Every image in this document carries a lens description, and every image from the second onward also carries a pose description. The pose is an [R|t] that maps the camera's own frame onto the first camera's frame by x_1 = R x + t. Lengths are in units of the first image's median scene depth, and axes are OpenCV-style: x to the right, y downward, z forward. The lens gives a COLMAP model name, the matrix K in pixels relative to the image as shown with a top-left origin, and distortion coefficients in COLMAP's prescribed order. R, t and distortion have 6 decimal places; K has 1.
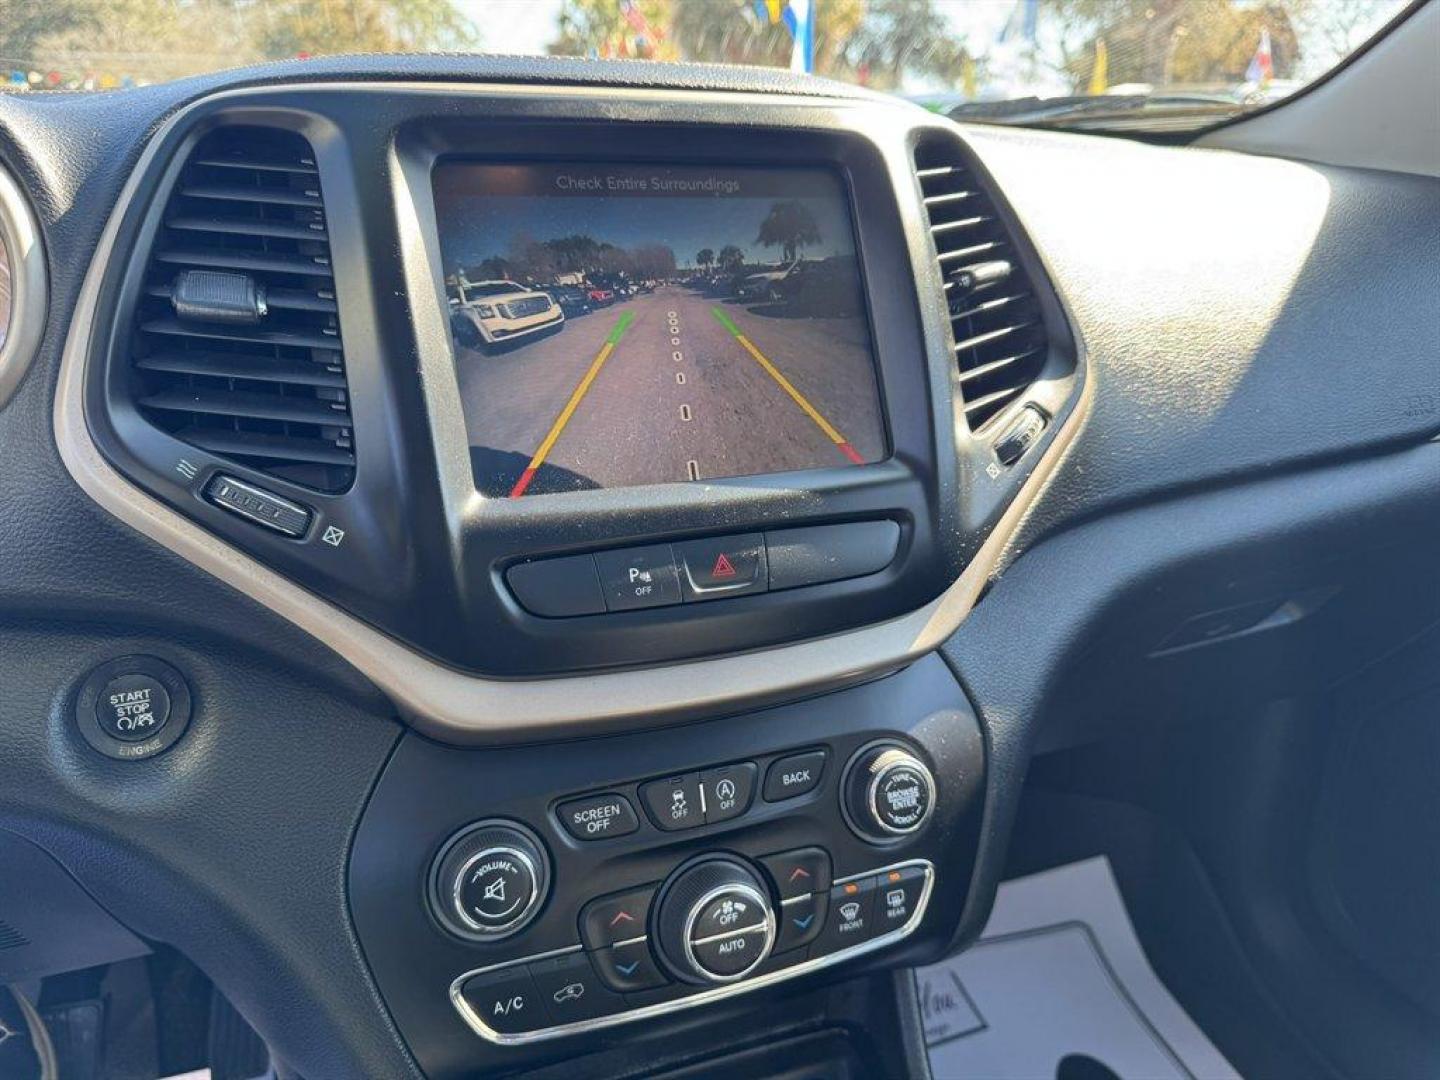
lens RADIAL K [[1027.0, 0, 715.5], [0, 1027.0, 540.5], [0, 0, 1]] dist [0.060314, -0.088931]
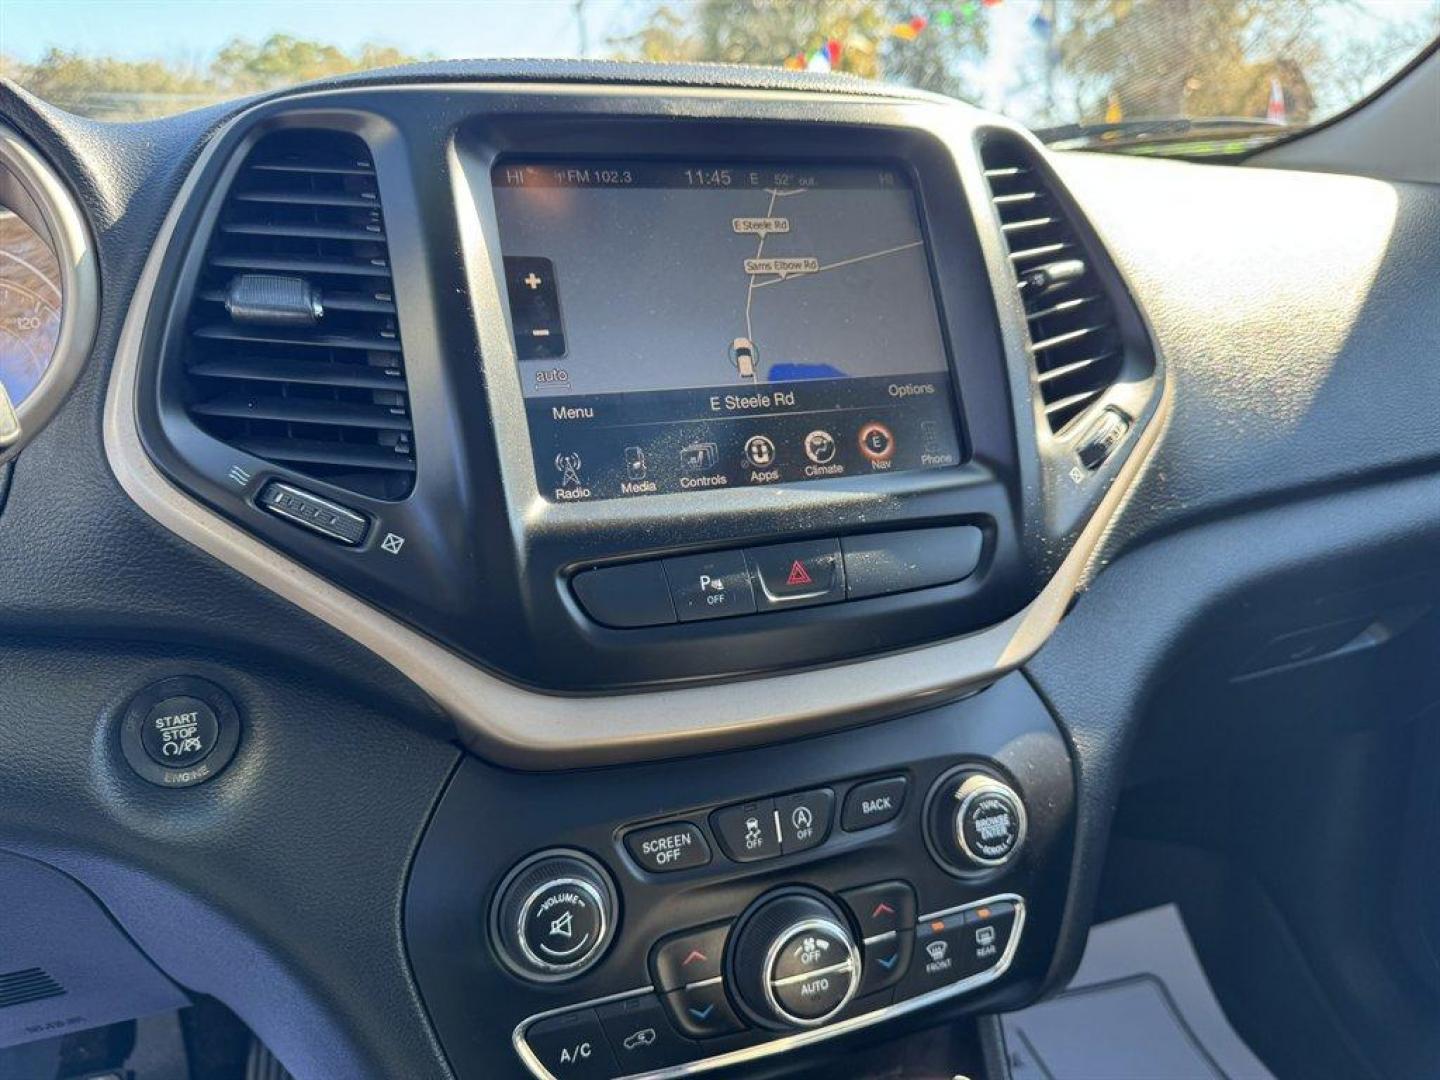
lens RADIAL K [[1031.8, 0, 720.0], [0, 1031.8, 540.0], [0, 0, 1]] dist [0.047271, -0.084283]
pose [[0.999648, -0.016298, -0.020948, -0.042568], [0.015128, 0.998380, -0.054858, 0.042858], [0.021808, 0.054522, 0.998274, 0.050851]]
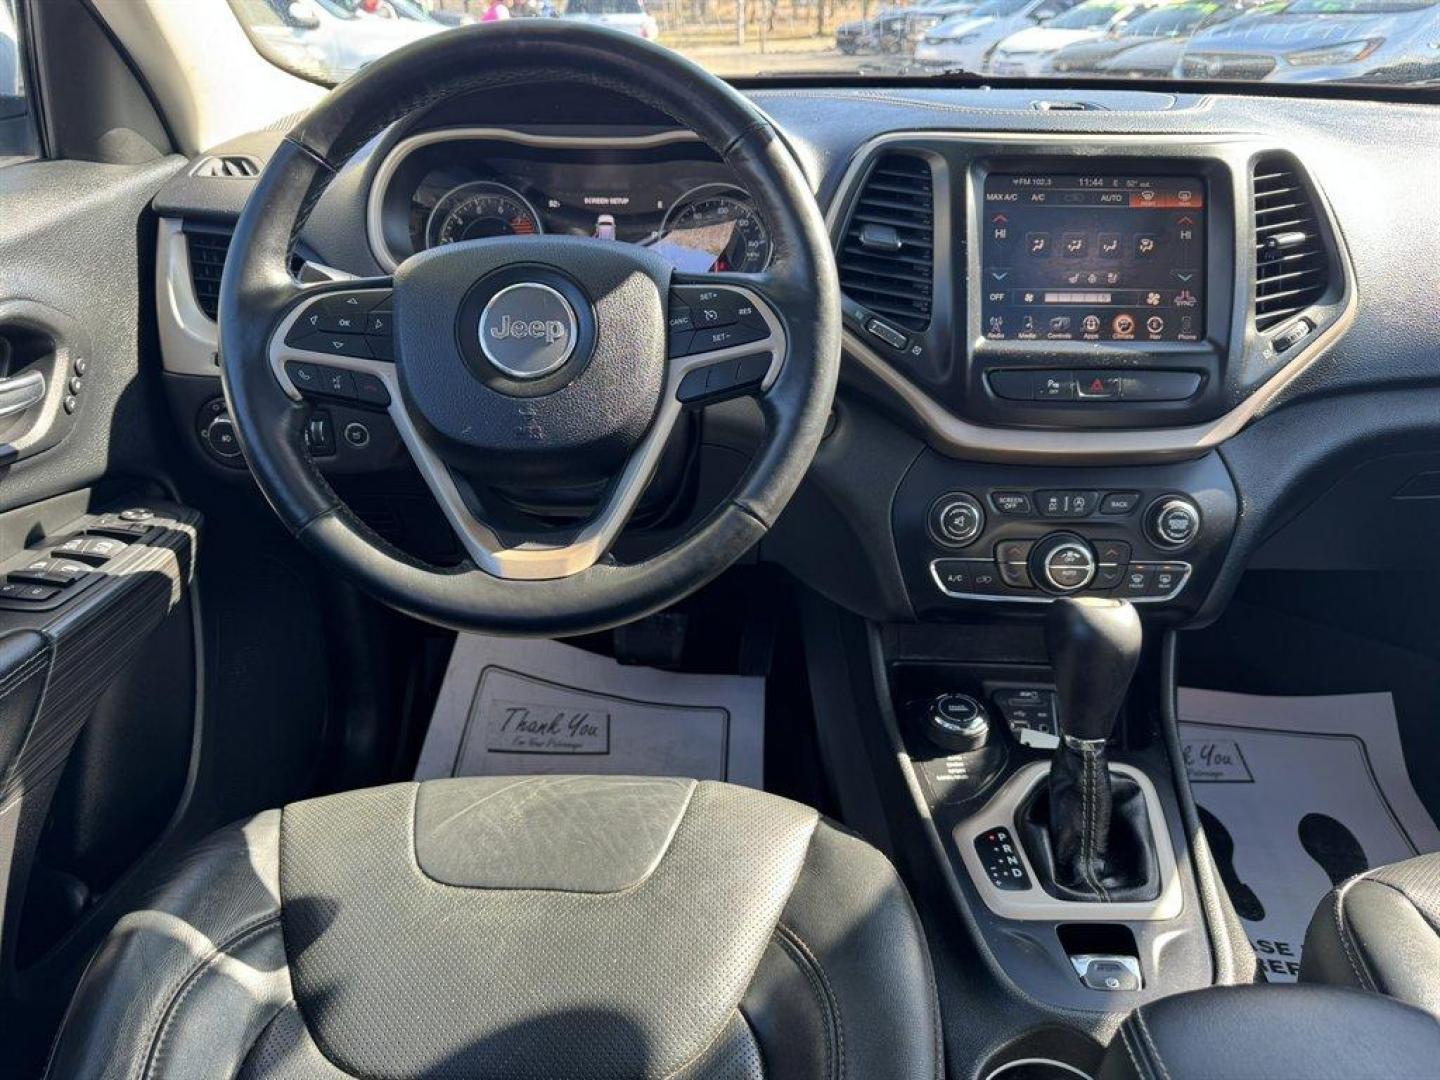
lens RADIAL K [[1022.7, 0, 718.2], [0, 1022.7, 533.5], [0, 0, 1]] dist [0.057464, -0.095924]
pose [[0.924073, 0.163522, -0.345470, 0.063700], [-0.122344, 0.982852, 0.137965, 0.118768], [0.362106, -0.085224, 0.928233, -1.127998]]
